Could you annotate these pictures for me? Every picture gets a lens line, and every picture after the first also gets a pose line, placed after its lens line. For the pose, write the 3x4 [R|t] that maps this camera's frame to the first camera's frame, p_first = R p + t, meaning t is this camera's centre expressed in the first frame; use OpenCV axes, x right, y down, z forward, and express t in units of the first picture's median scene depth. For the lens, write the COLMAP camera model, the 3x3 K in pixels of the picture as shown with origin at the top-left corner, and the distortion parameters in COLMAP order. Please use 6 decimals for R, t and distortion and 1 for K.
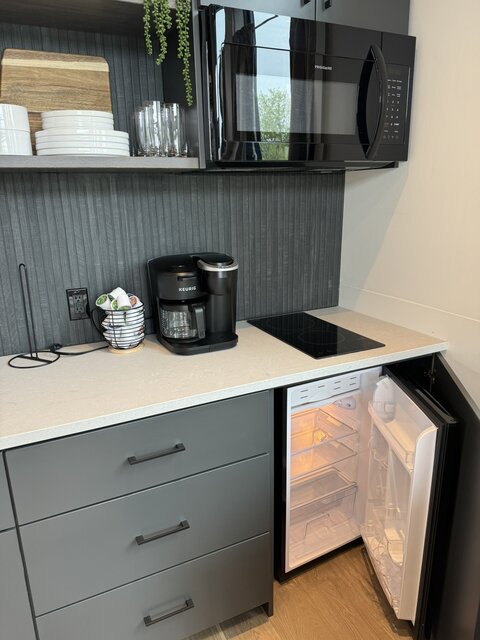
lens RADIAL K [[446.9, 0, 240.7], [0, 446.9, 325.3], [0, 0, 1]] dist [0.058543, -0.017968]
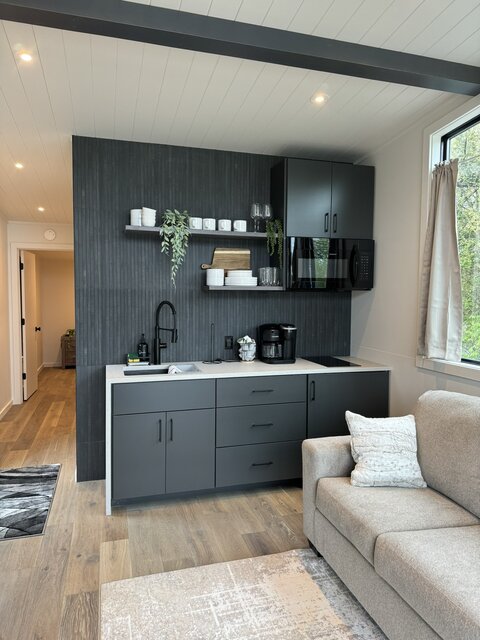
lens RADIAL K [[446.9, 0, 236.6], [0, 446.9, 320.0], [0, 0, 1]] dist [0.058543, -0.017968]
pose [[0.985316, 0.034112, -0.167301, 0.075666], [-0.071121, 0.972787, -0.220517, 0.374532], [0.155226, 0.229177, 0.960928, -1.361076]]
